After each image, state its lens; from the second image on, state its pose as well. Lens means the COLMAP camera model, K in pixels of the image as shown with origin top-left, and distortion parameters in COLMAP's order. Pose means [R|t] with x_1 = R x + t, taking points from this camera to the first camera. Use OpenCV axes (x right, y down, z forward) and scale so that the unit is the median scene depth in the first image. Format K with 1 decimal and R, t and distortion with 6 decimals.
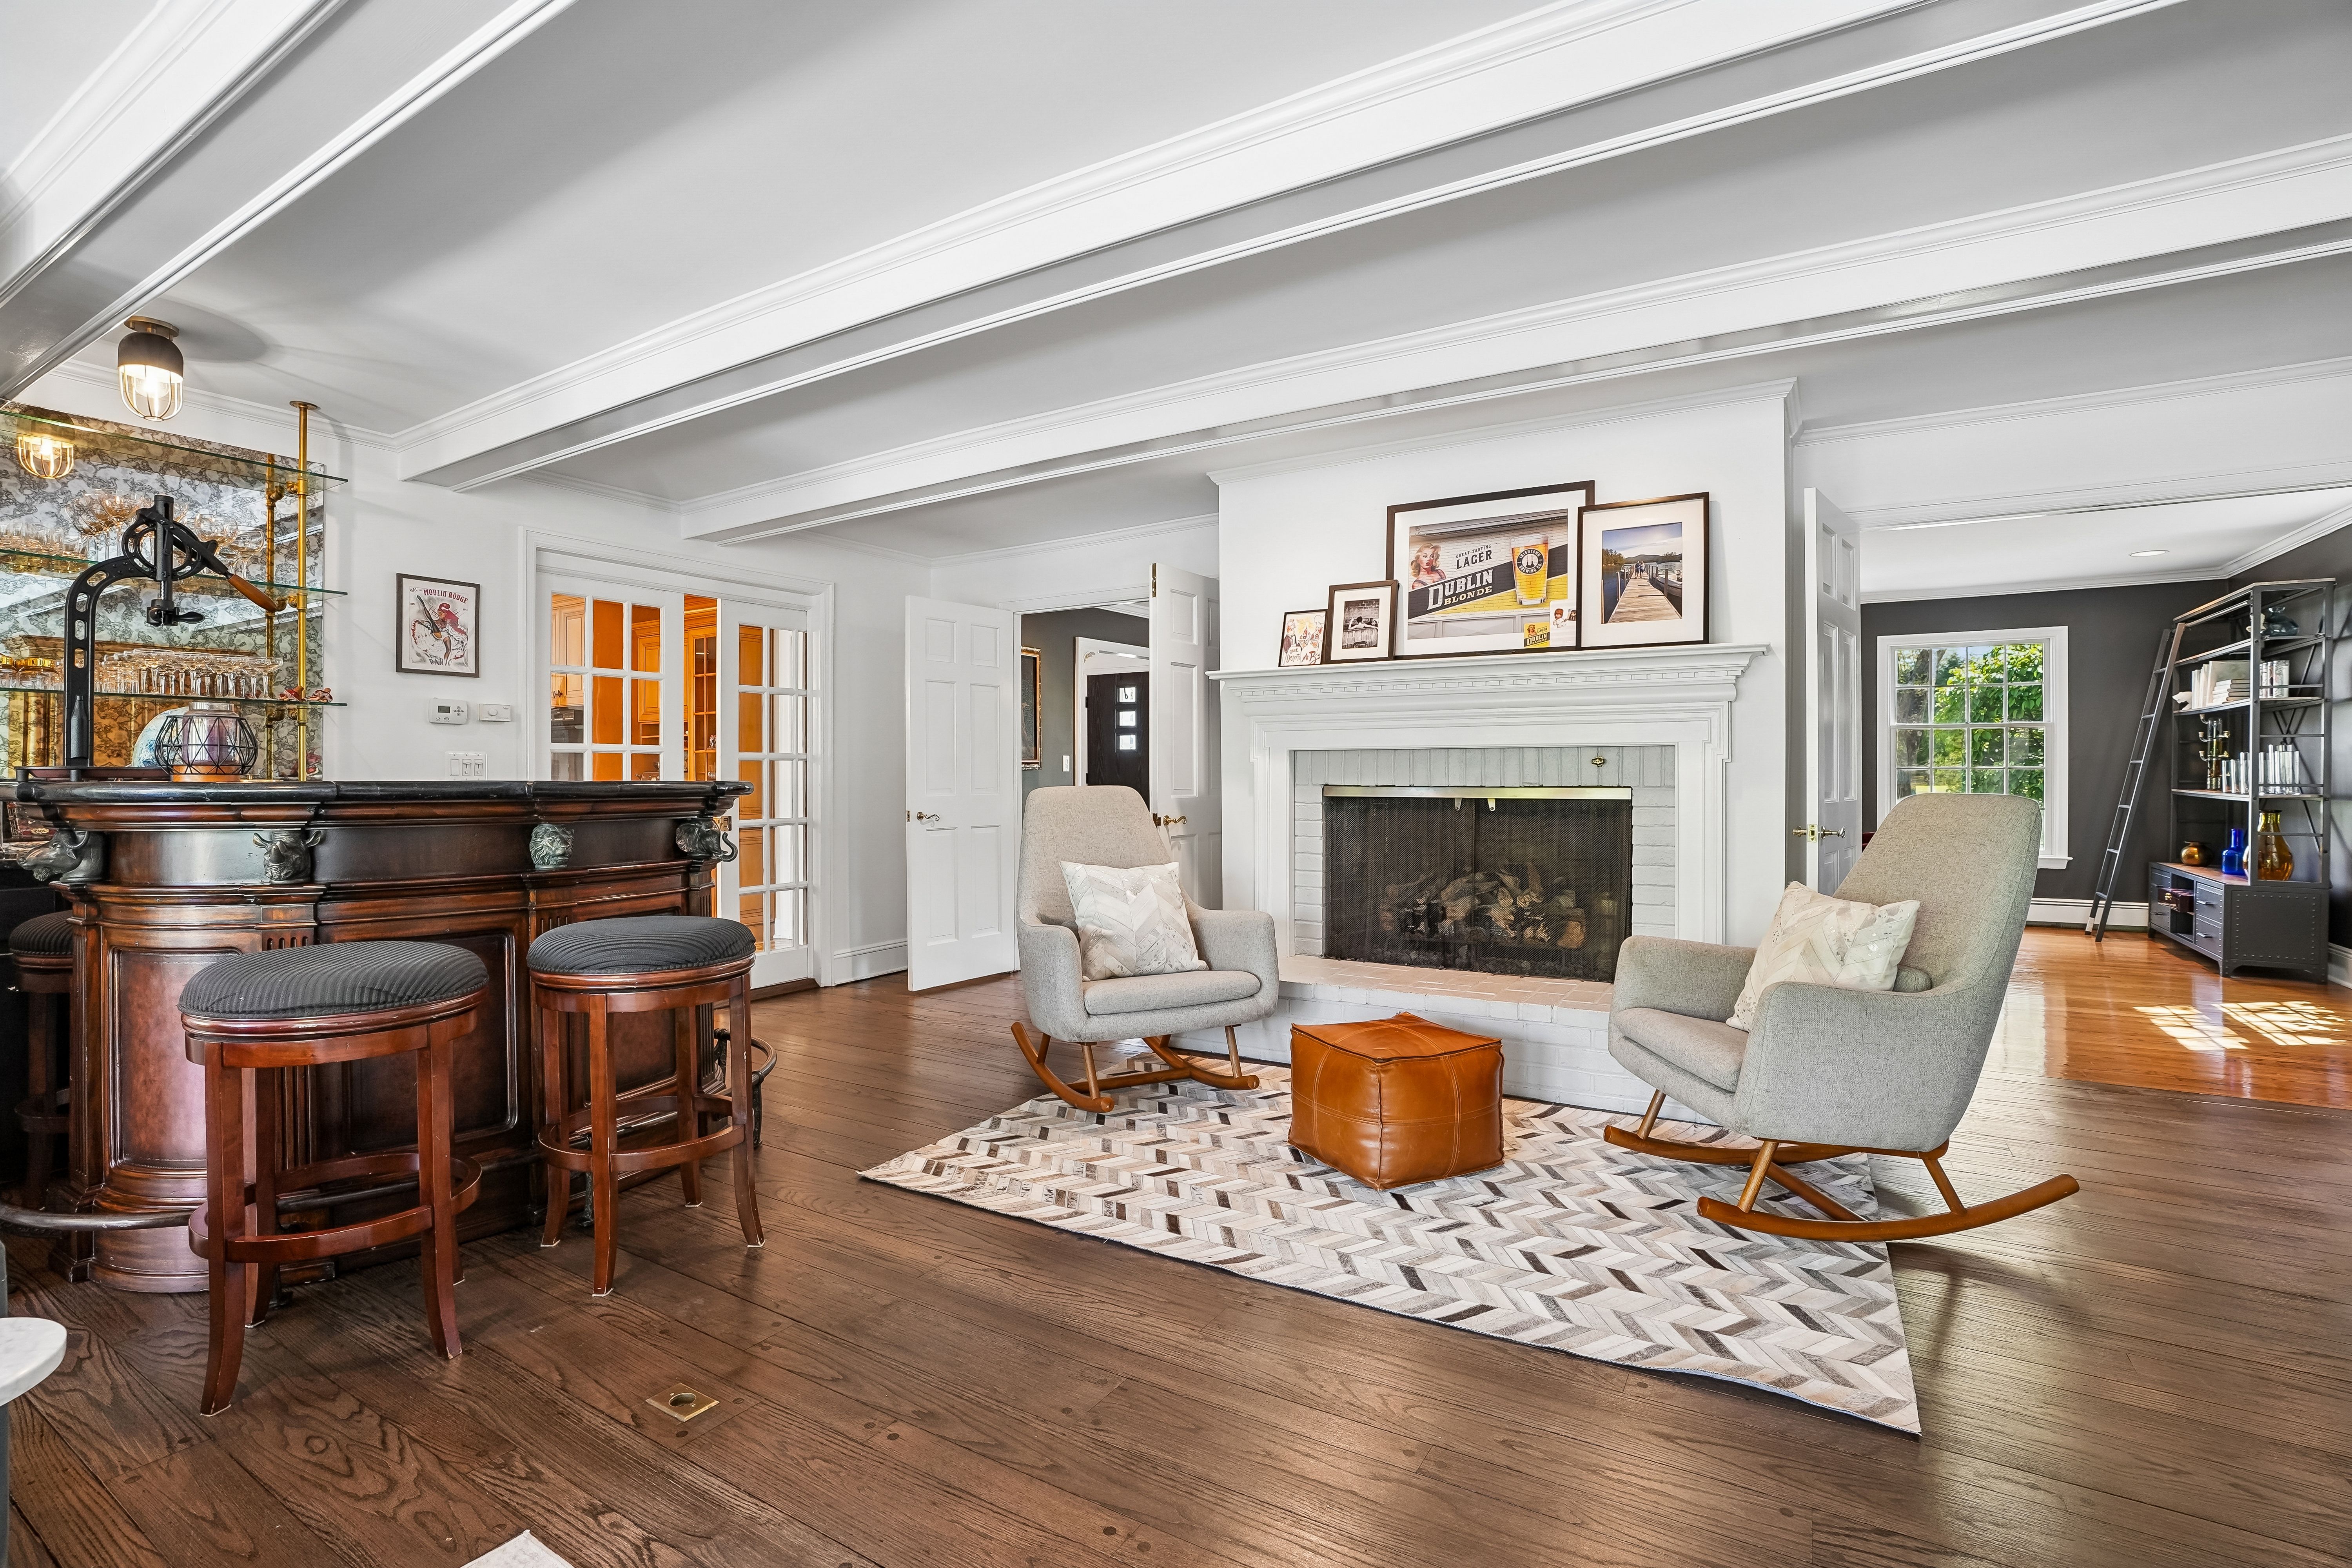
lens RADIAL K [[1098.7, 0, 1171.4], [0, 1098.7, 801.9], [0, 0, 1]] dist [-0.057102, 0.019316]
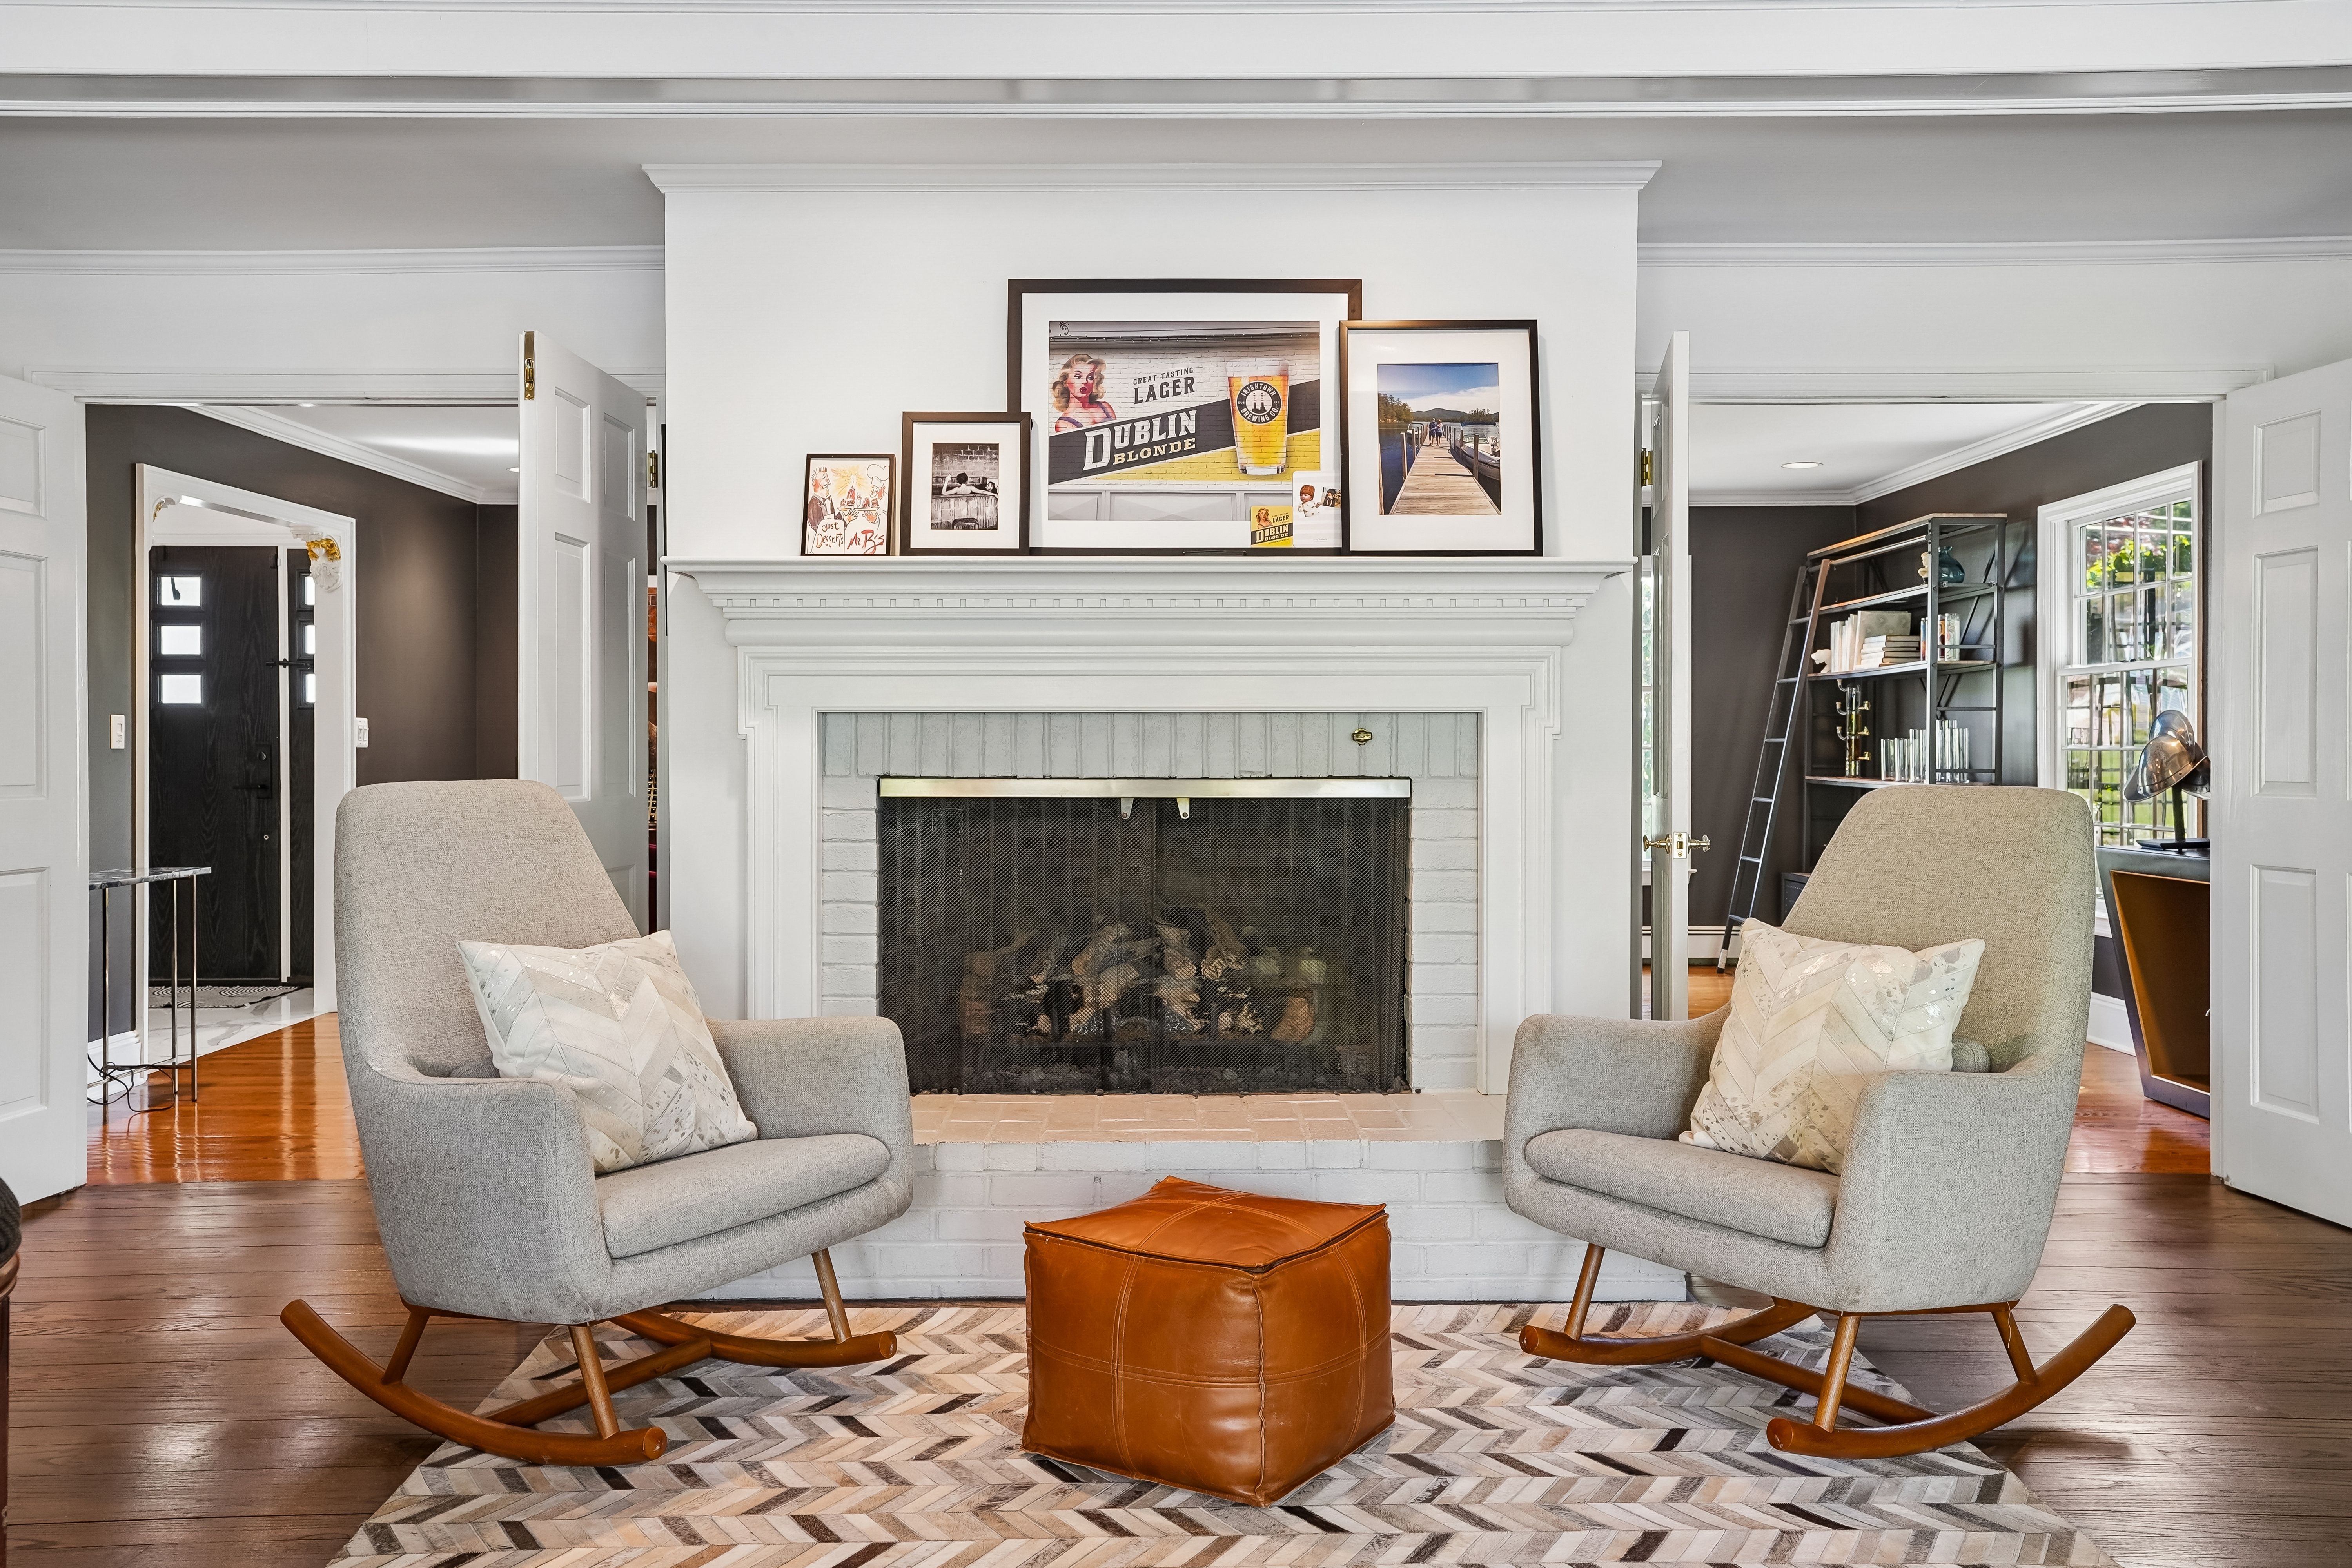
lens RADIAL K [[1861.9, 0, 1184.2], [0, 1861.9, 784.1], [0, 0, 1]] dist [0.024070, 0.009909]
pose [[0.853090, -0.005952, 0.521730, -0.252782], [0.011105, 0.999916, -0.006750, -0.004137], [-0.521646, 0.011552, 0.853084, 0.152285]]
